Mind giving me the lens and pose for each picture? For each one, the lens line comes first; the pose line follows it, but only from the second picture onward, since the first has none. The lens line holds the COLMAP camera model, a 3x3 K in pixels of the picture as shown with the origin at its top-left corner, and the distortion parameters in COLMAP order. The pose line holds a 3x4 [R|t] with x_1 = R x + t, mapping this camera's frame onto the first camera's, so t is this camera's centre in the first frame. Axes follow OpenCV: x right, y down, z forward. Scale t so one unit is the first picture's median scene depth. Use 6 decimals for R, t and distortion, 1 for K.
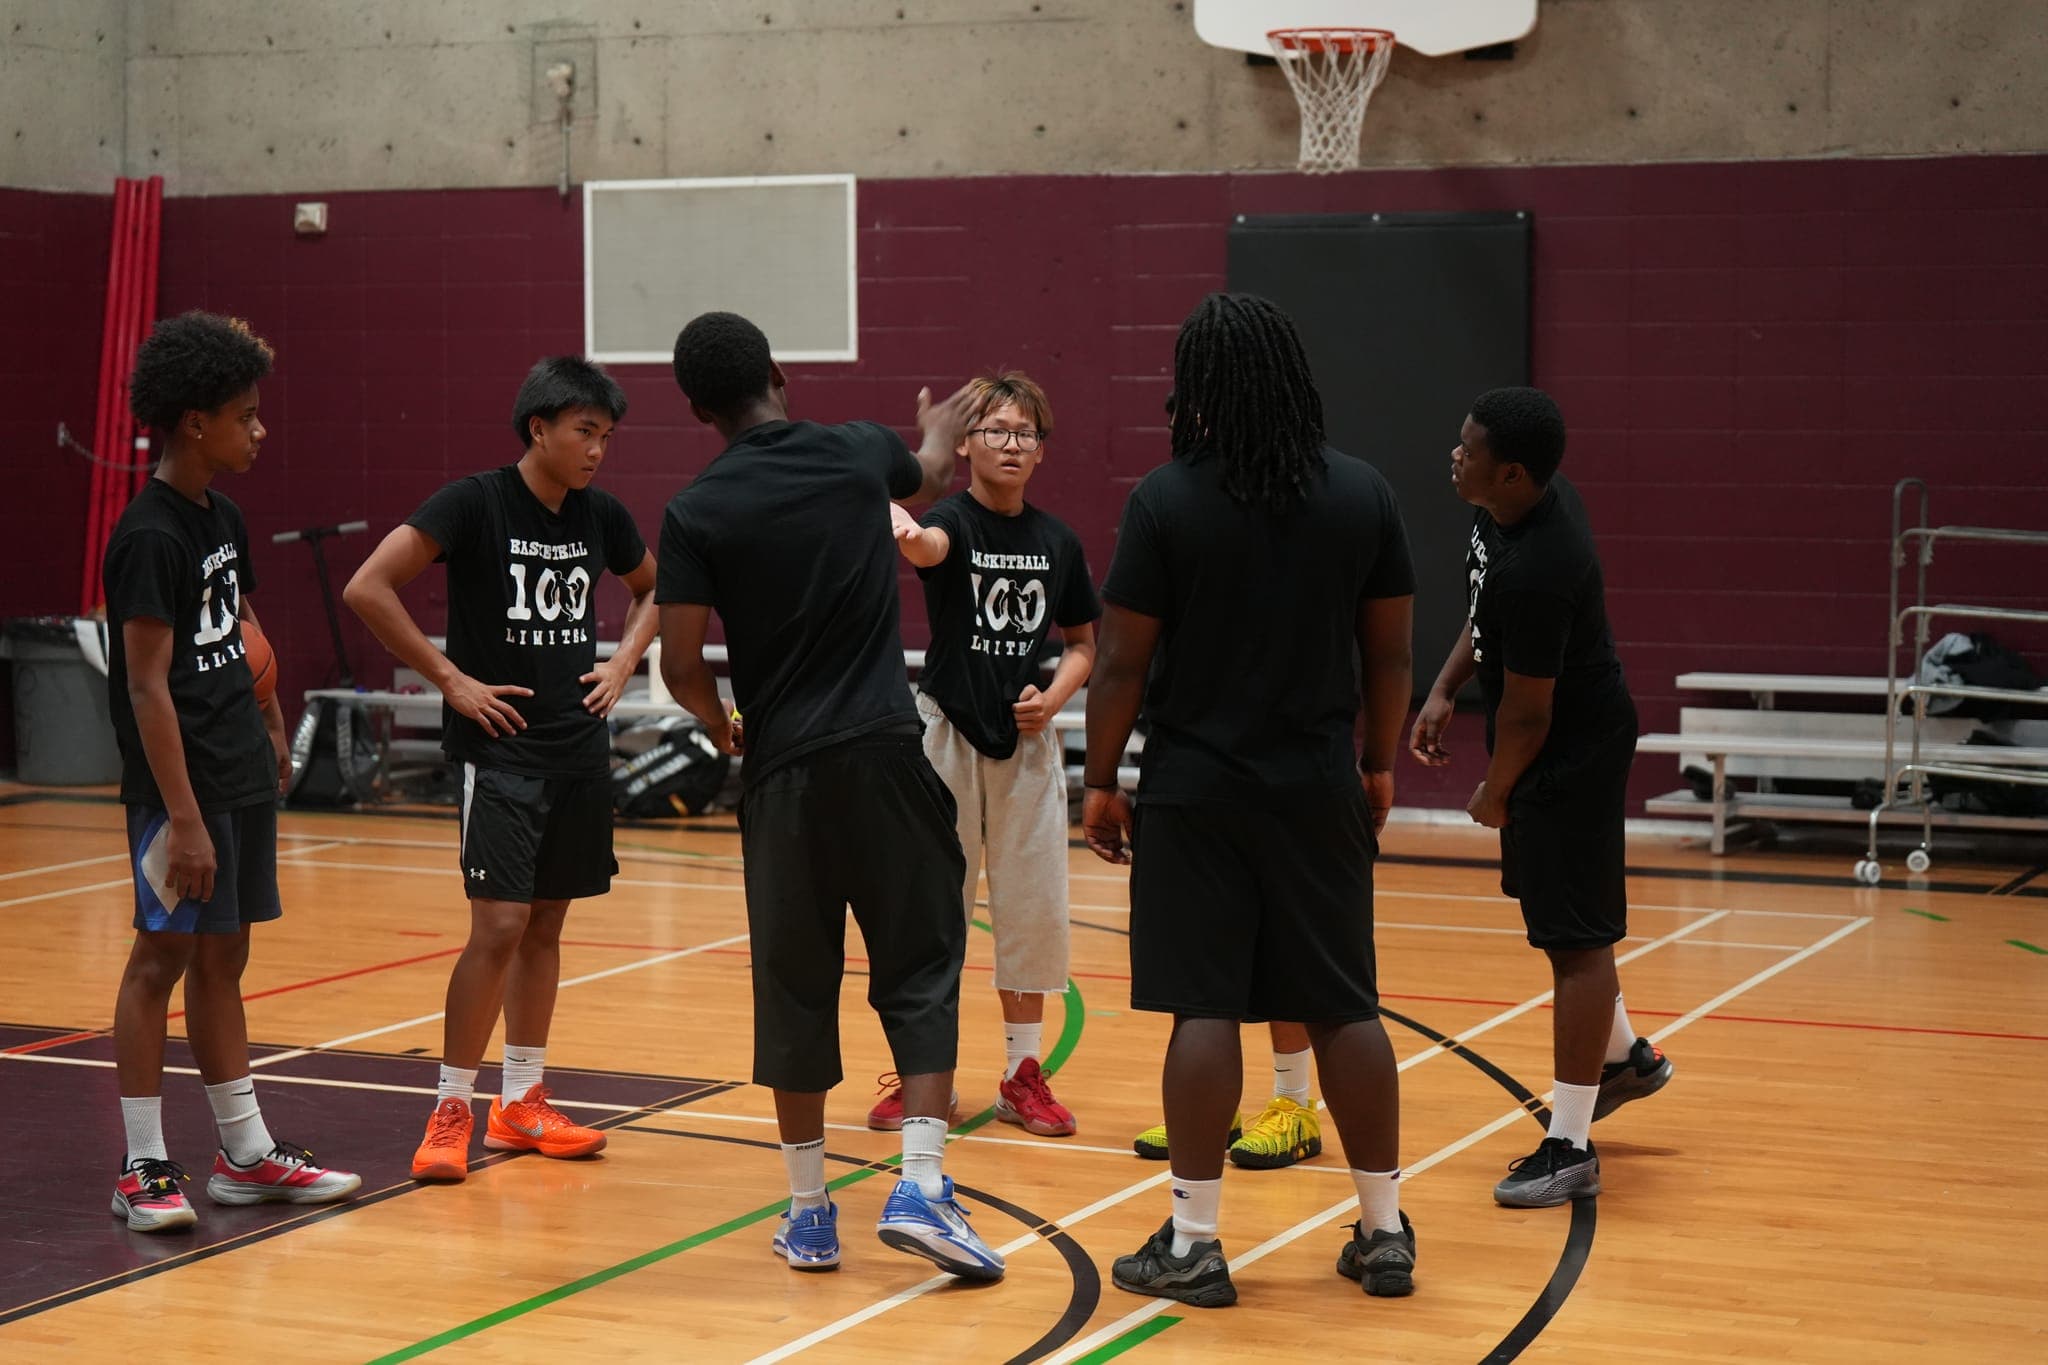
lens RADIAL K [[4122.0, 0, 1019.1], [0, 4122.0, 663.9], [0, 0, 1]] dist [-0.000132, 0.000000]
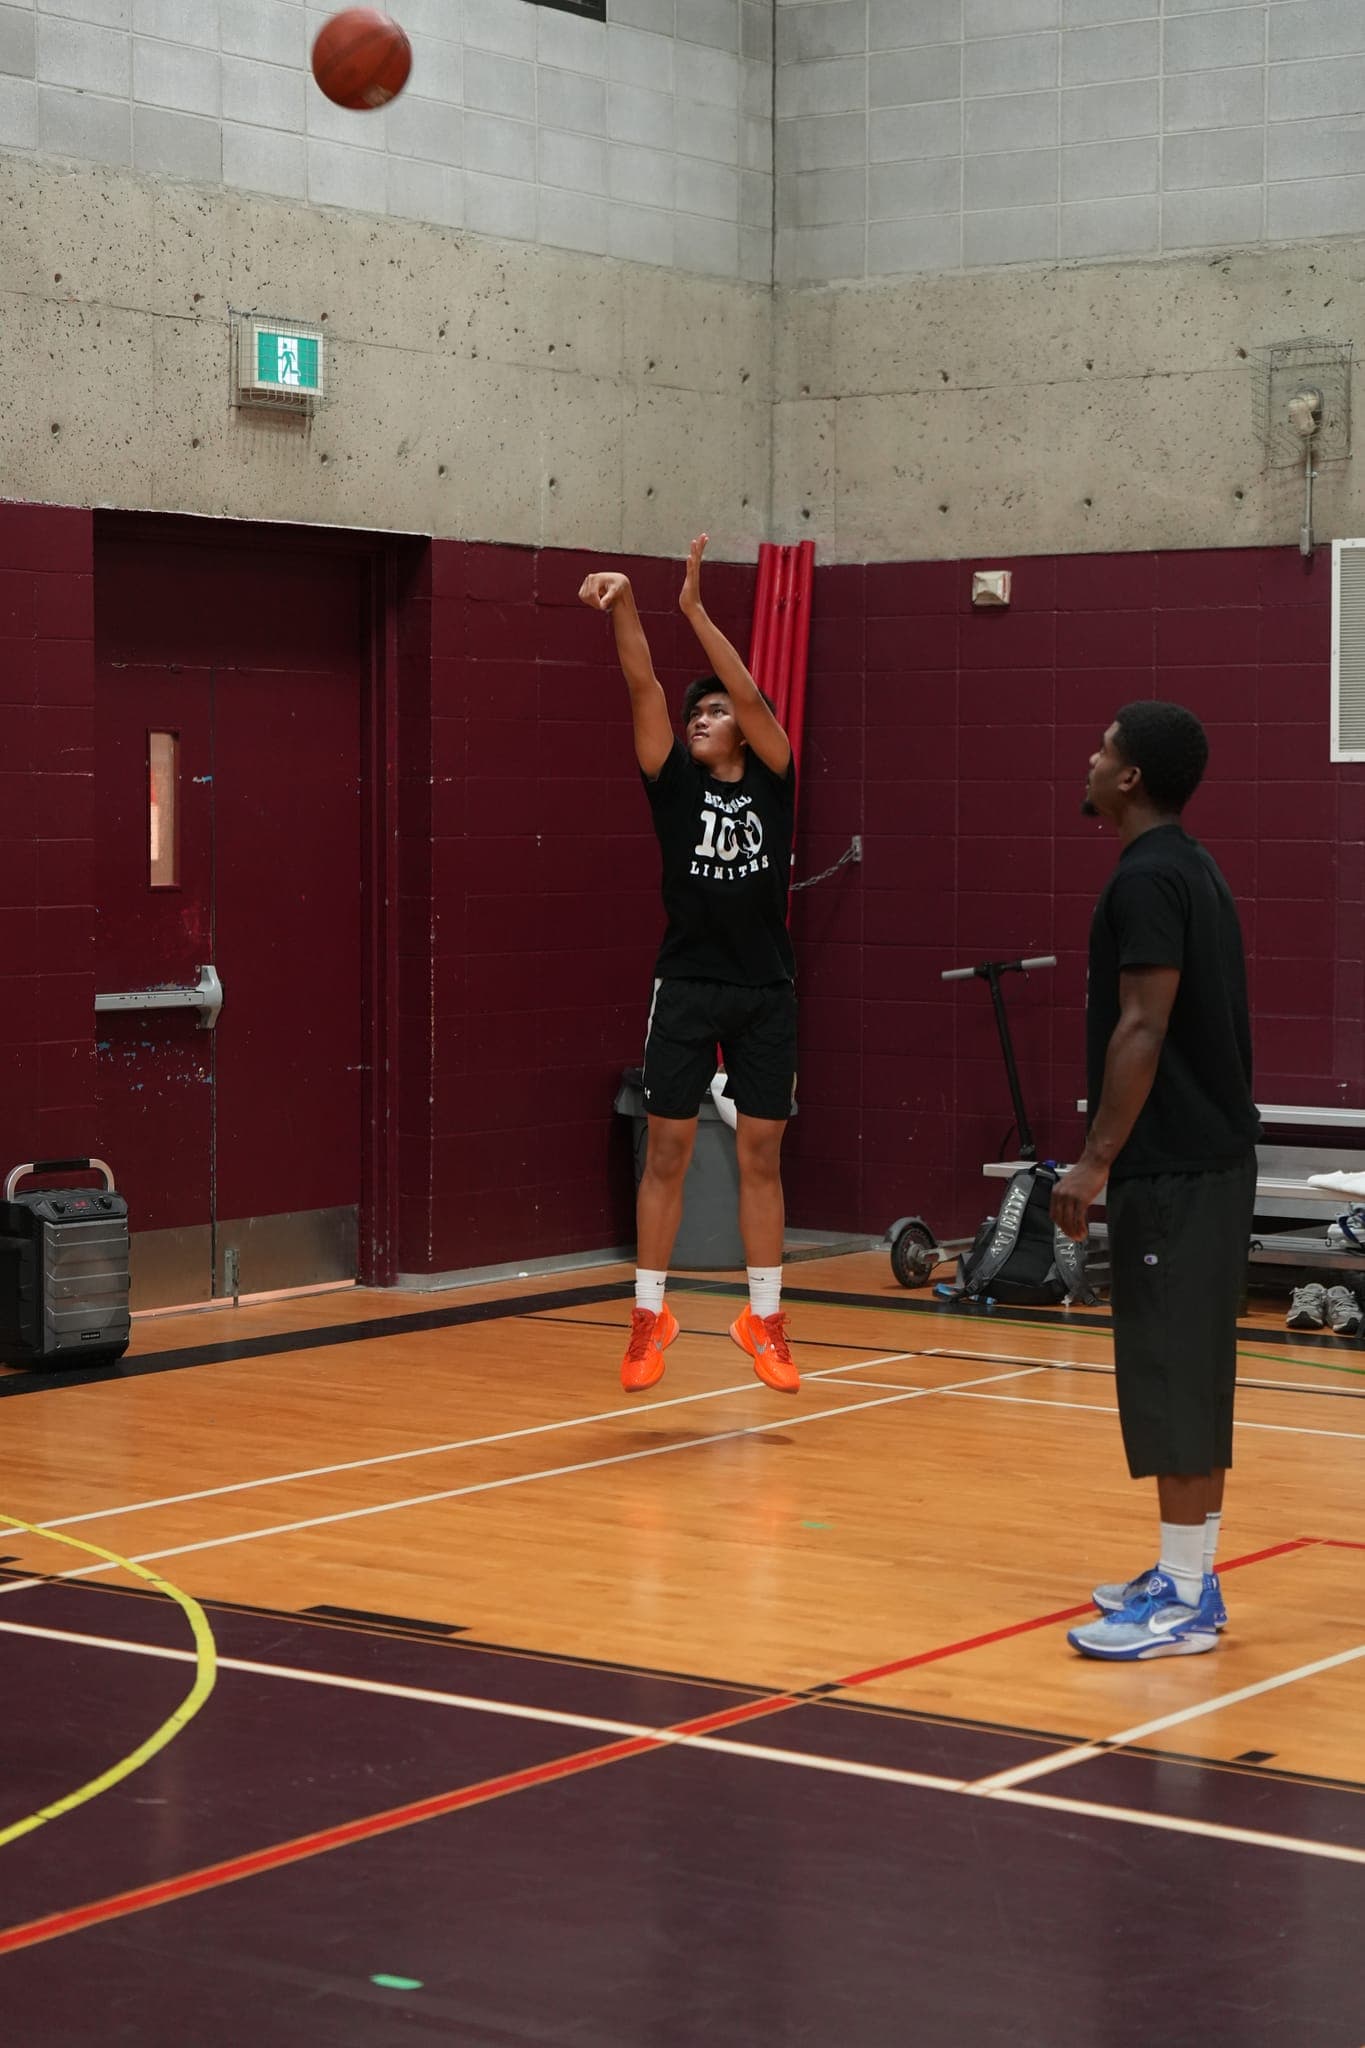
lens RADIAL K [[4122.0, 0, 690.1], [0, 4122.0, 1033.9], [0, 0, 1]] dist [-0.000132, 0.000000]
pose [[0.977460, 0.013461, -0.210690, -0.056870], [-0.015610, 0.999842, -0.008543, -0.010857], [0.210541, 0.011640, 0.977516, 0.183340]]
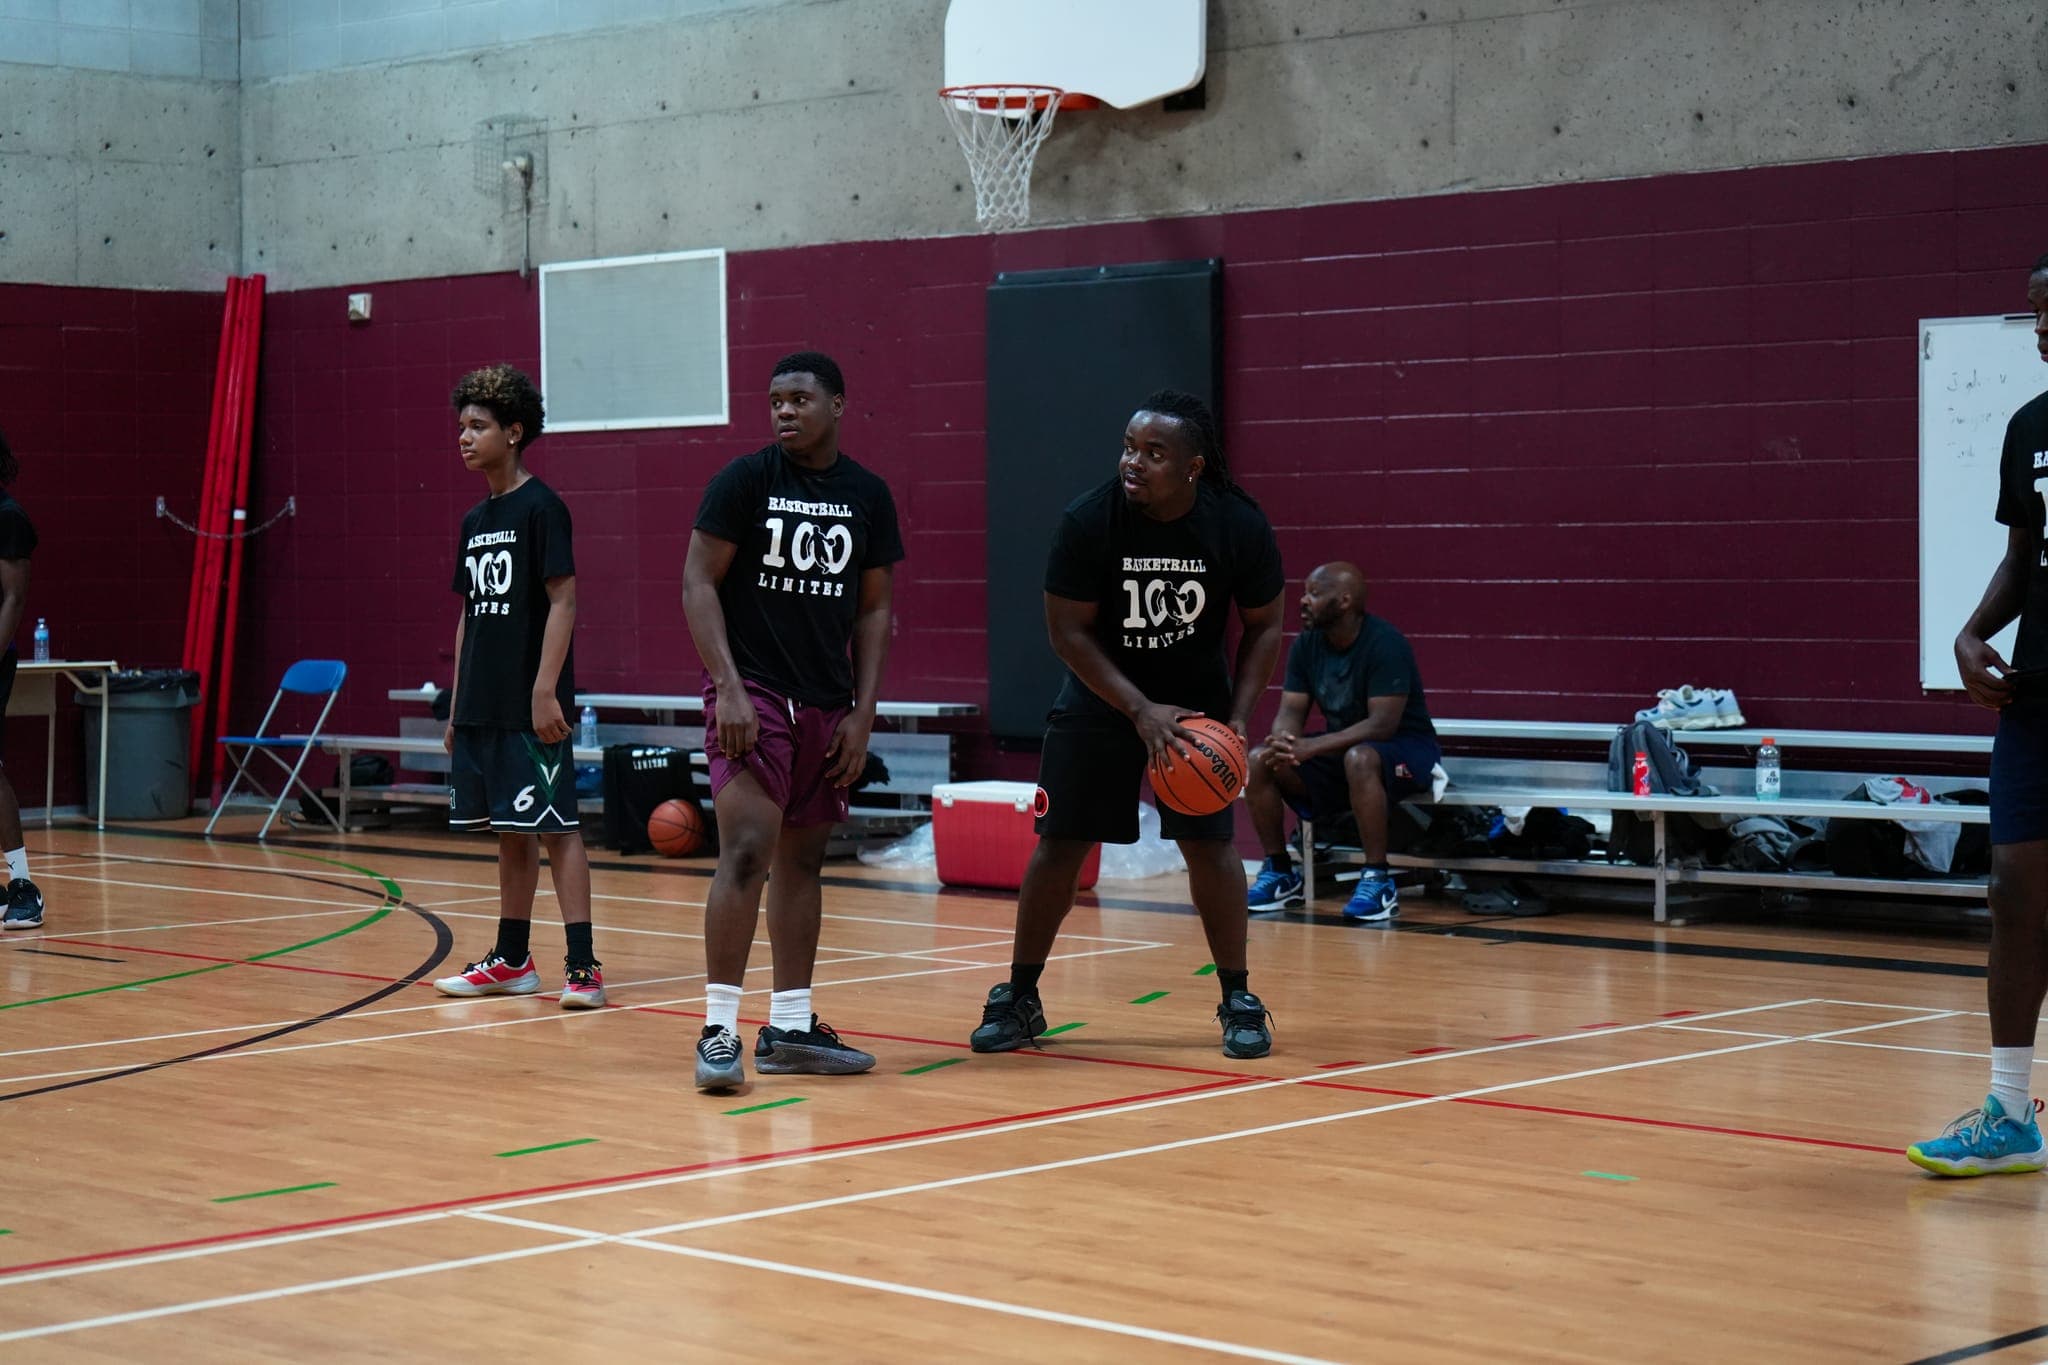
lens RADIAL K [[4122.0, 0, 1021.3], [0, 4122.0, 666.4], [0, 0, 1]] dist [-0.000132, 0.000000]
pose [[0.931409, 0.003637, -0.363956, 0.404451], [-0.016563, 0.999338, -0.032399, 0.020713], [0.363598, 0.036205, 0.930852, 0.047143]]
